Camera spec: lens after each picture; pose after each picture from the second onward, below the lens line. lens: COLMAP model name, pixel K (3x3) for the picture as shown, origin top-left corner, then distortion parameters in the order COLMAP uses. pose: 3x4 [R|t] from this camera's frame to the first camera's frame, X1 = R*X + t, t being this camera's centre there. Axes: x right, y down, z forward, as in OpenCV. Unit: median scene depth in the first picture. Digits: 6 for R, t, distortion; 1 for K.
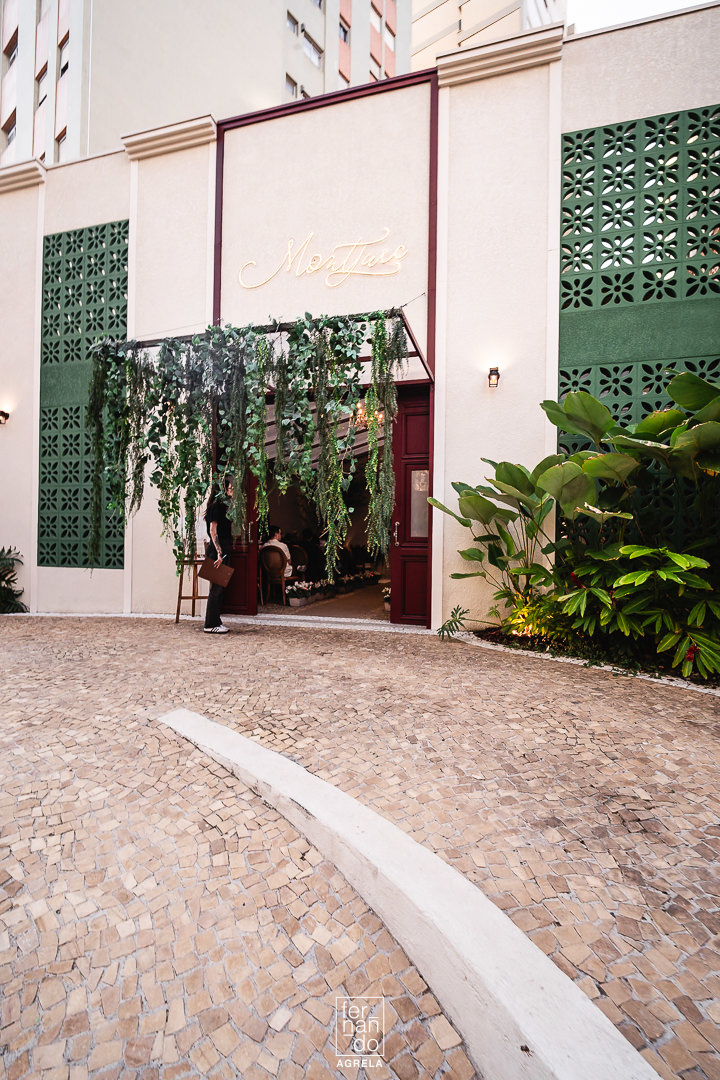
lens RADIAL K [[506.5, 0, 360.0], [0, 506.5, 540.0], [0, 0, 1]] dist [-0.002088, 0.000235]
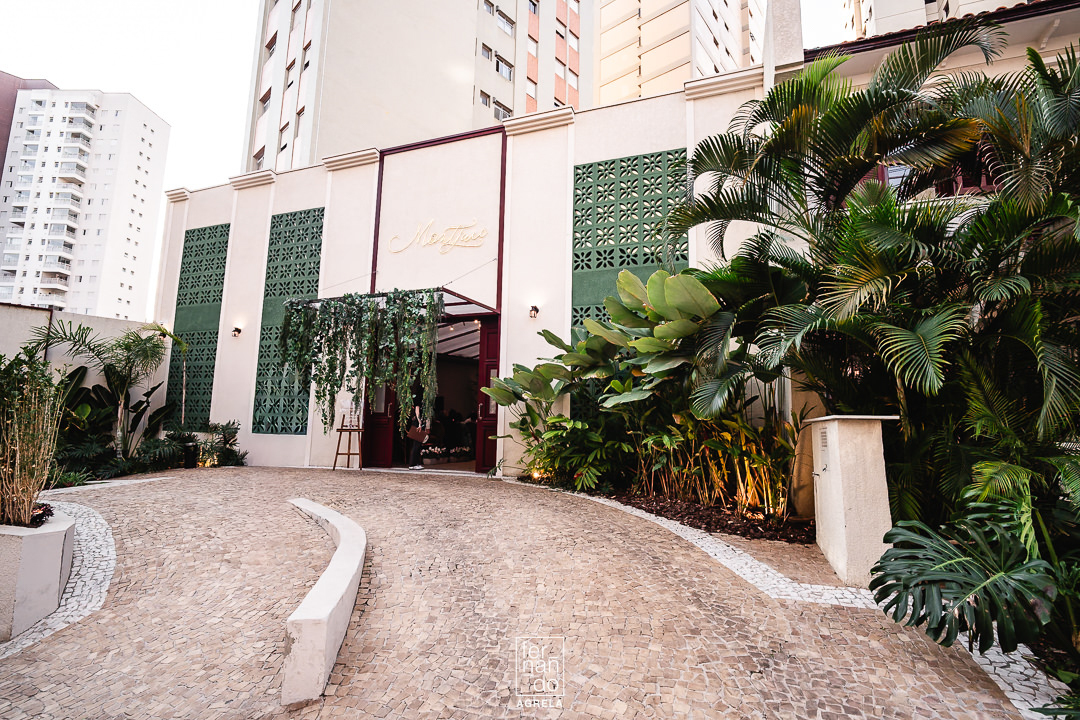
lens RADIAL K [[495.2, 0, 540.0], [0, 495.2, 360.0], [0, 0, 1]] dist [0.001953, 0.000173]
pose [[0.997404, -0.002755, -0.071954, 0.373273], [-0.006206, 0.992260, -0.124019, 0.017380], [0.071739, 0.124144, 0.989668, -0.477786]]
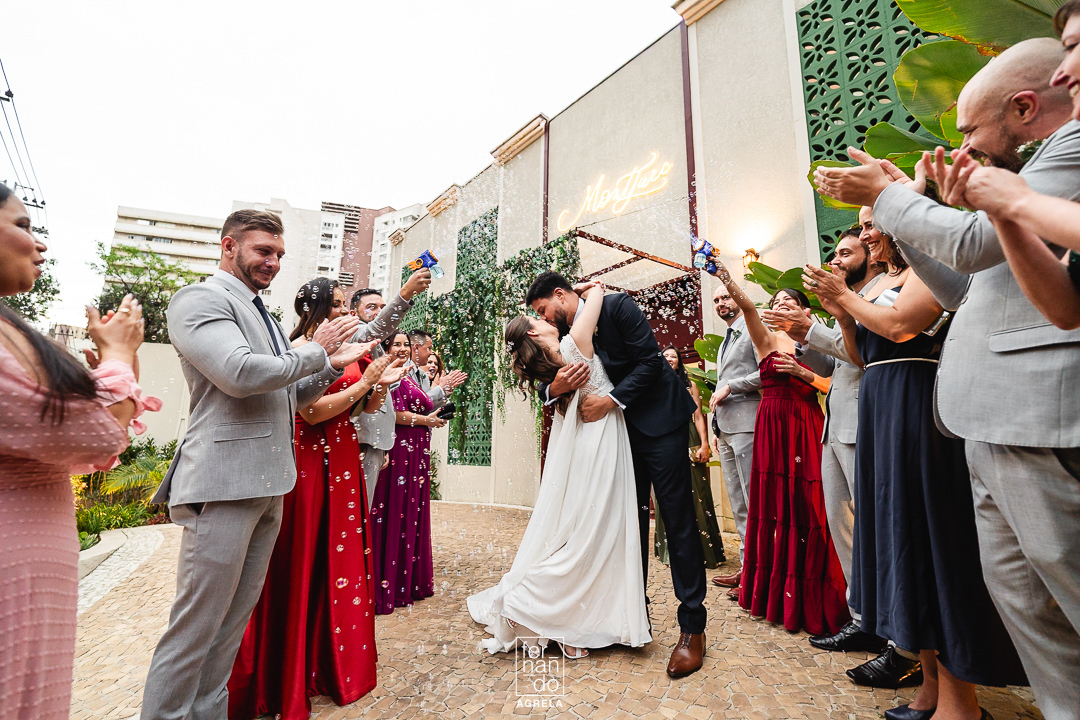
lens RADIAL K [[506.5, 0, 541.6], [0, 506.5, 354.5], [0, 0, 1]] dist [-0.002088, 0.000235]
pose [[0.824945, -0.117206, -0.552928, 0.424024], [0.006009, 0.980027, -0.198775, 0.044346], [0.565181, 0.160656, 0.809172, 0.023610]]
